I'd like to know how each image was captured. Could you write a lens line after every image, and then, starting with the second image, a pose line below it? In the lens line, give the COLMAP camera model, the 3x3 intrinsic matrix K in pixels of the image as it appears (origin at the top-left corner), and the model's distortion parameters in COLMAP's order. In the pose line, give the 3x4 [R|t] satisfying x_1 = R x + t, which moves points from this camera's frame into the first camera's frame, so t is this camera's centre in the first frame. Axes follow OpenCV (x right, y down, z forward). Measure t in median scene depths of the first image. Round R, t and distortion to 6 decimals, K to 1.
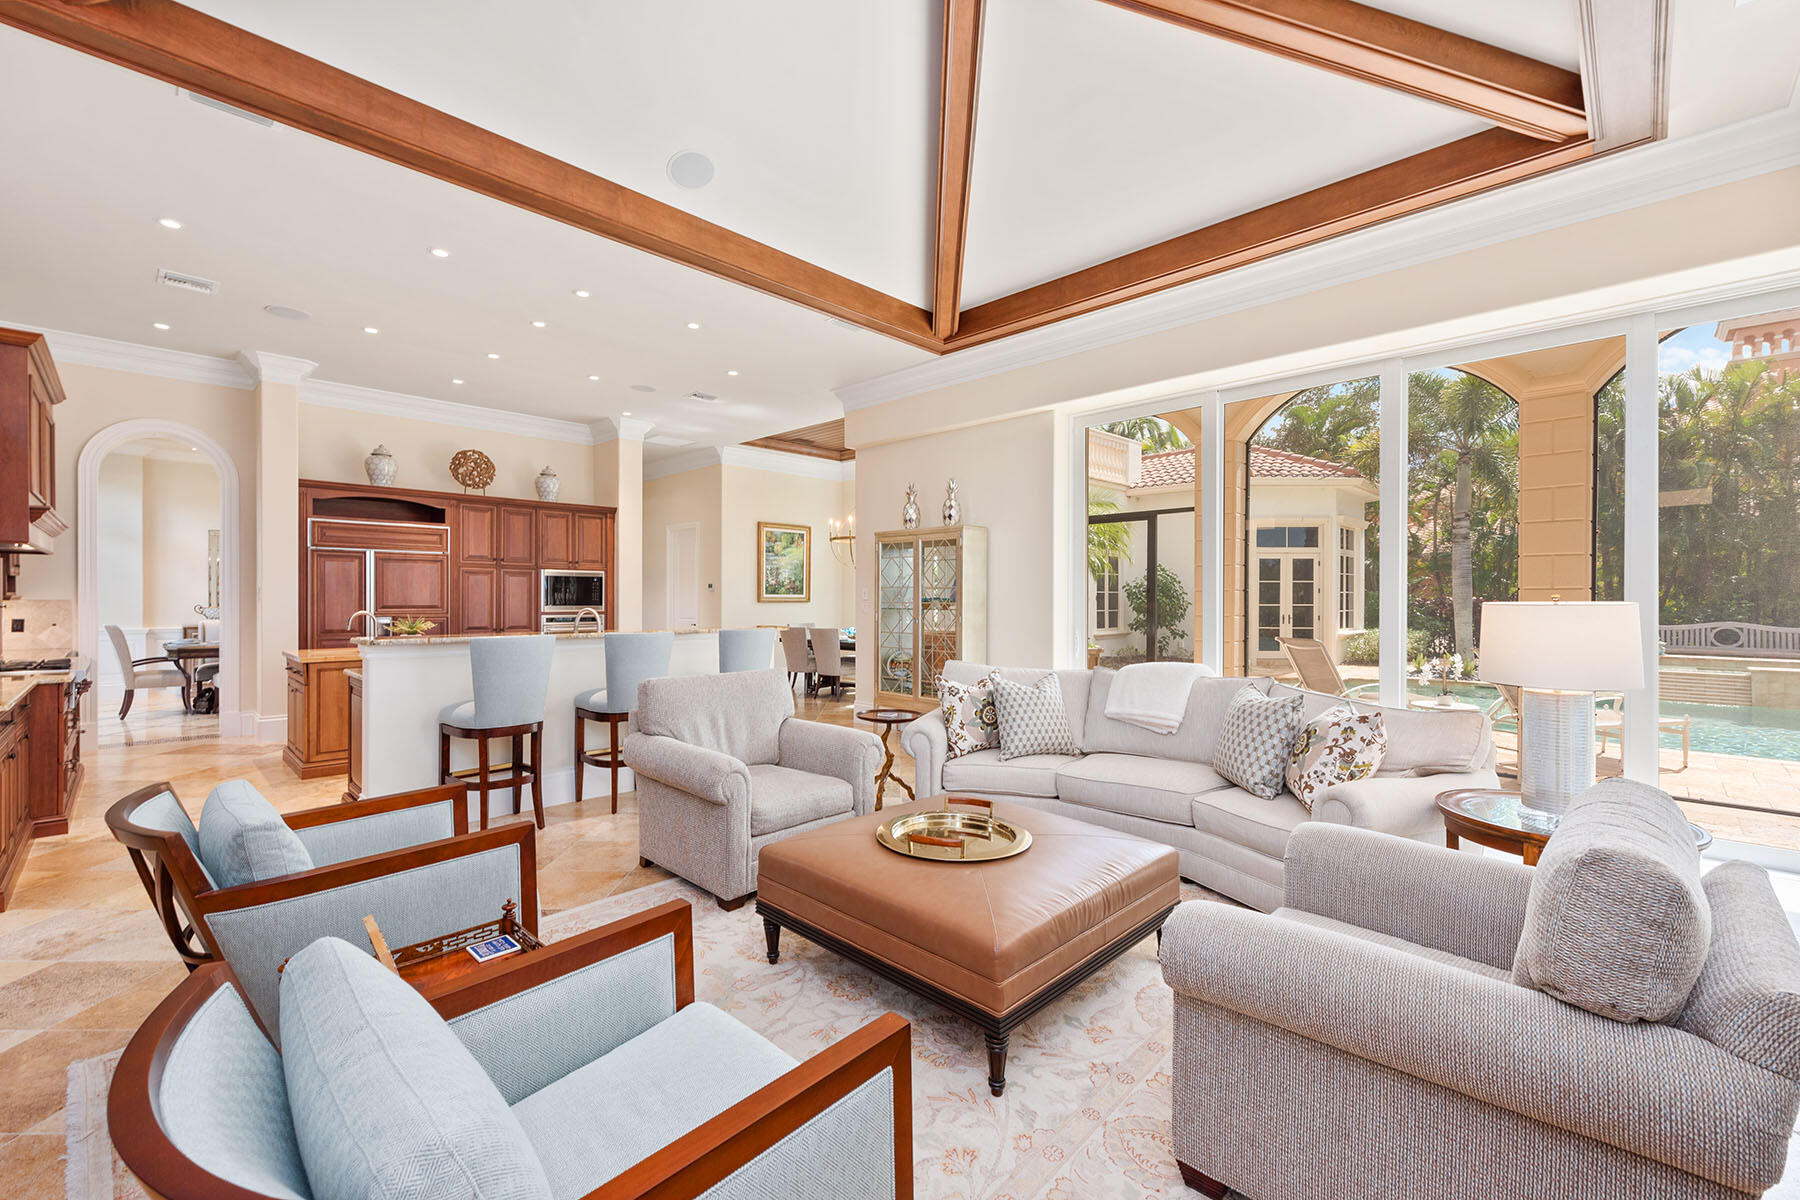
lens RADIAL K [[747.3, 0, 901.5], [0, 747.3, 592.8], [0, 0, 1]] dist [0.012259, 0.000016]
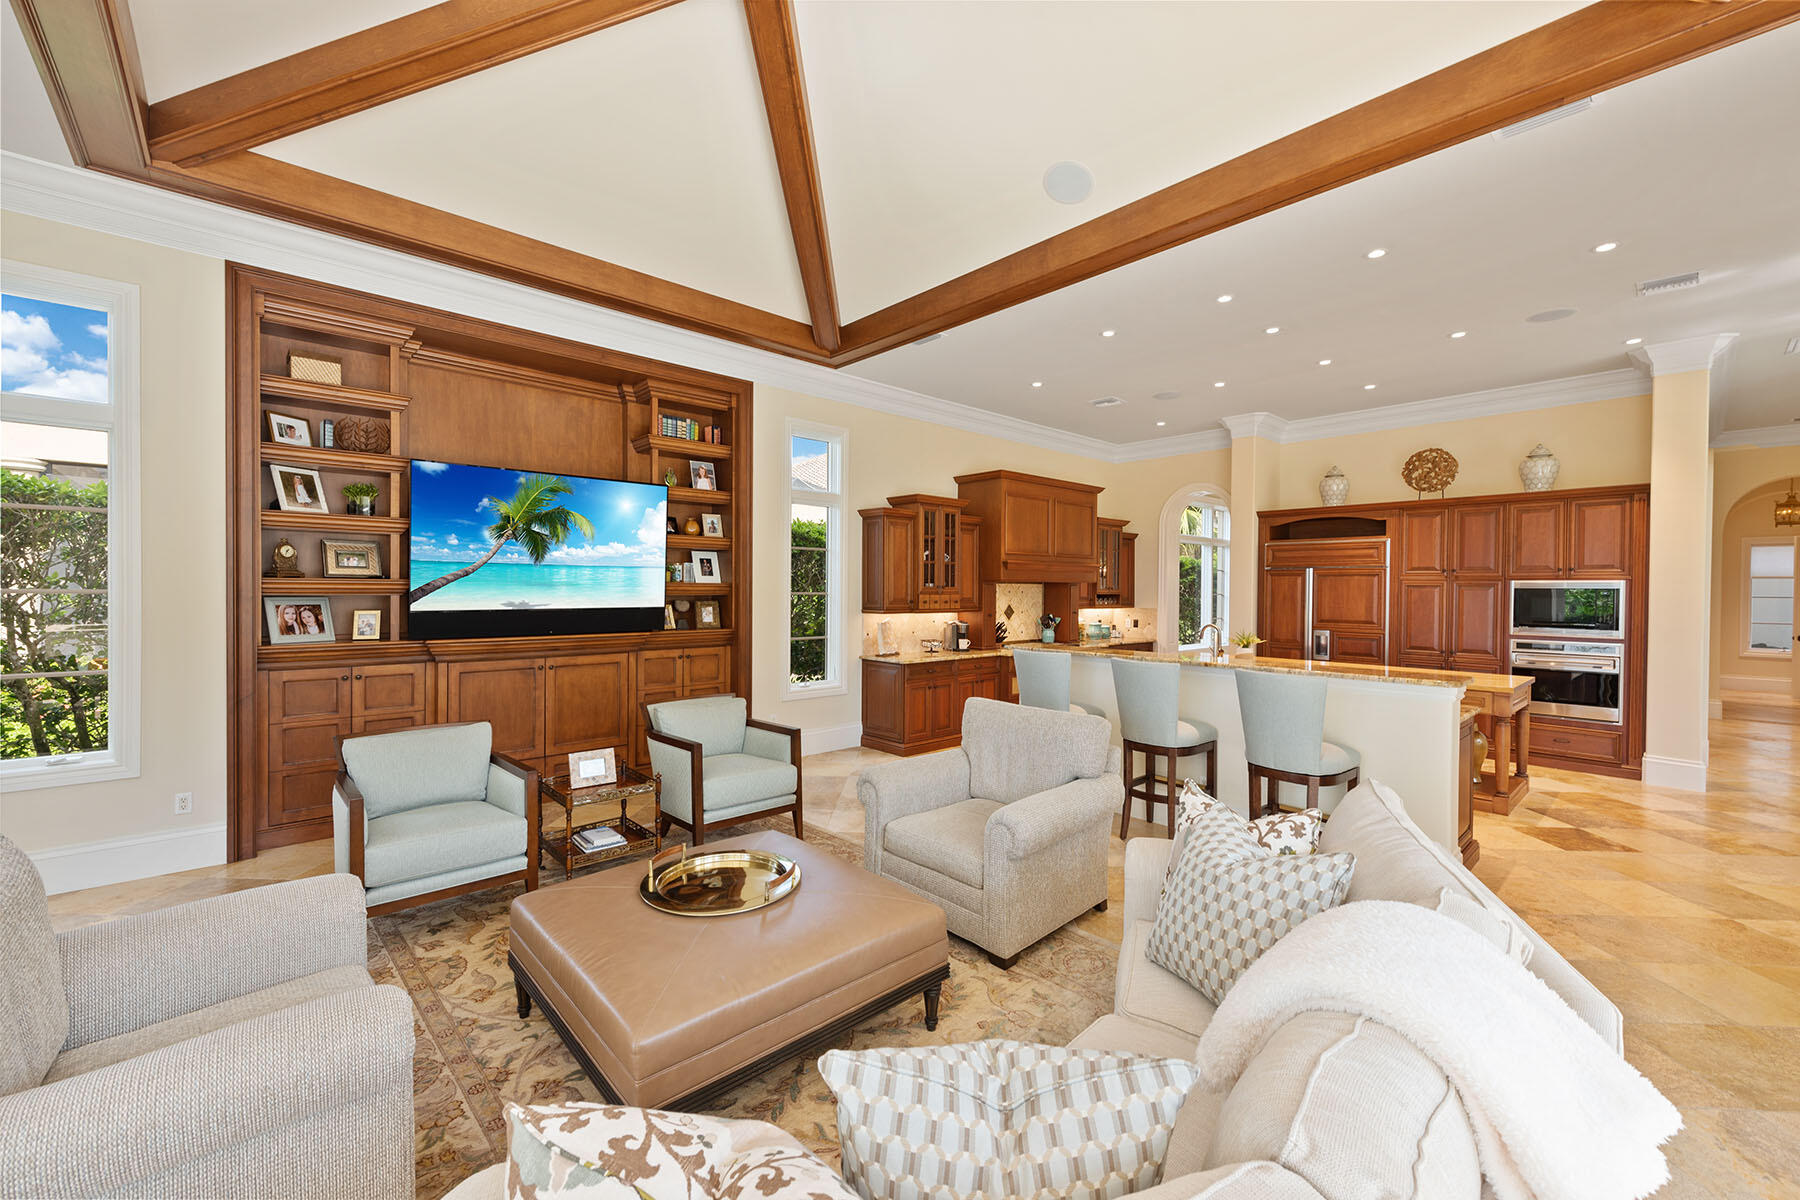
lens RADIAL K [[728.0, 0, 898.8], [0, 728.0, 594.4], [0, 0, 1]] dist [0.011428, -0.000010]
pose [[-0.055709, 0.004398, -0.998437, 0.345961], [-0.003376, 0.999984, 0.004593, -0.019288], [0.998441, 0.003627, -0.055694, 0.429686]]
